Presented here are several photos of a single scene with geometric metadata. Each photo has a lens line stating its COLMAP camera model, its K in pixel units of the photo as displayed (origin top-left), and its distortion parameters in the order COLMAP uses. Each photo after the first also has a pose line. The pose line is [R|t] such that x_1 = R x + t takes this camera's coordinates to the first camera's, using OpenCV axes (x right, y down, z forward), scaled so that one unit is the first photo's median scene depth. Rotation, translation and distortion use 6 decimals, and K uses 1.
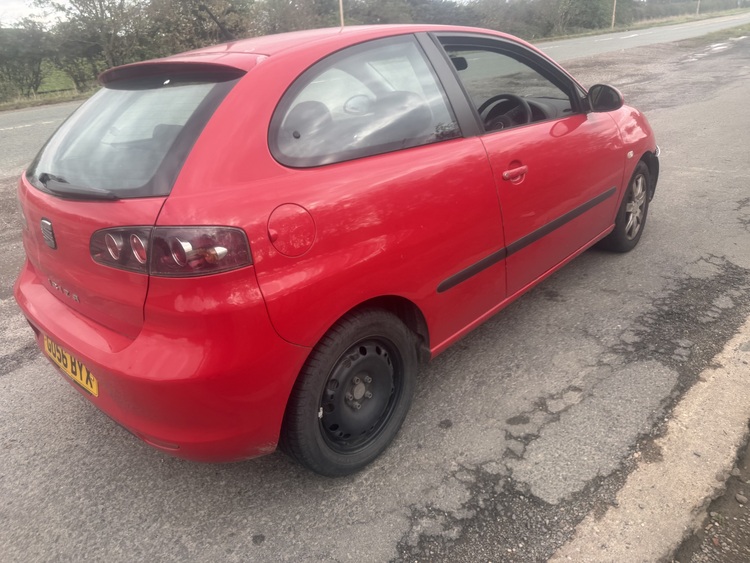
lens RADIAL K [[537.2, 0, 375.2], [0, 537.2, 281.4], [0, 0, 1]] dist [0.003077, -0.017952]
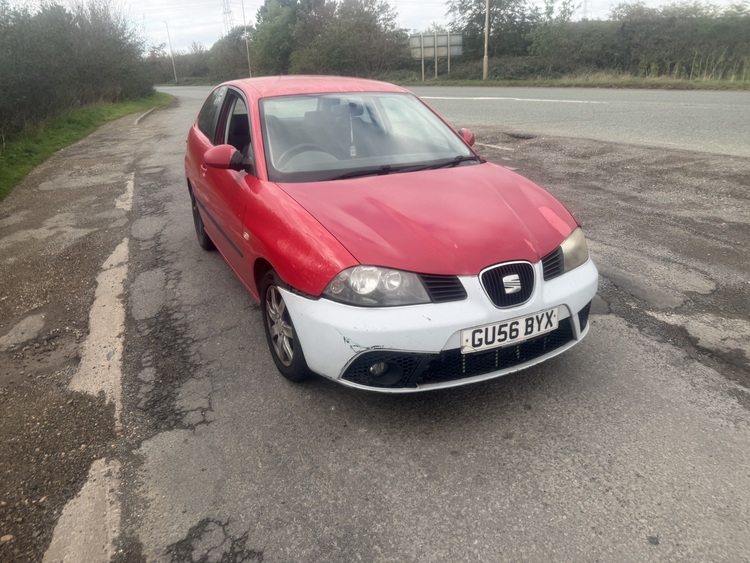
lens RADIAL K [[537.2, 0, 374.0], [0, 537.2, 282.3], [0, 0, 1]] dist [0.003077, -0.017952]
pose [[-0.356250, 0.427081, -0.831076, 1.774061], [-0.318925, 0.780442, 0.537771, -1.092773], [0.878278, 0.456632, -0.141826, 2.016984]]
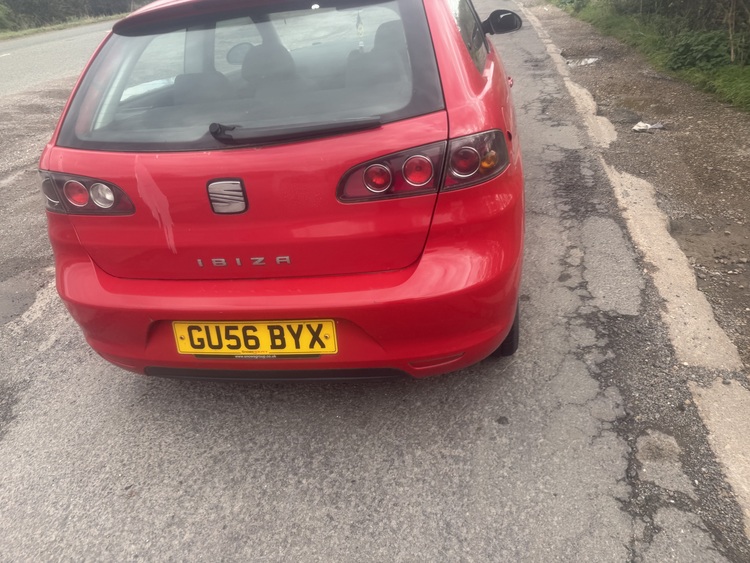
lens RADIAL K [[537.2, 0, 373.6], [0, 537.2, 281.0], [0, 0, 1]] dist [0.003077, -0.017952]
pose [[0.834102, -0.285046, 0.472253, -0.718546], [0.257309, 0.958343, 0.123979, -0.004773], [-0.487920, 0.018104, 0.872701, 0.121990]]
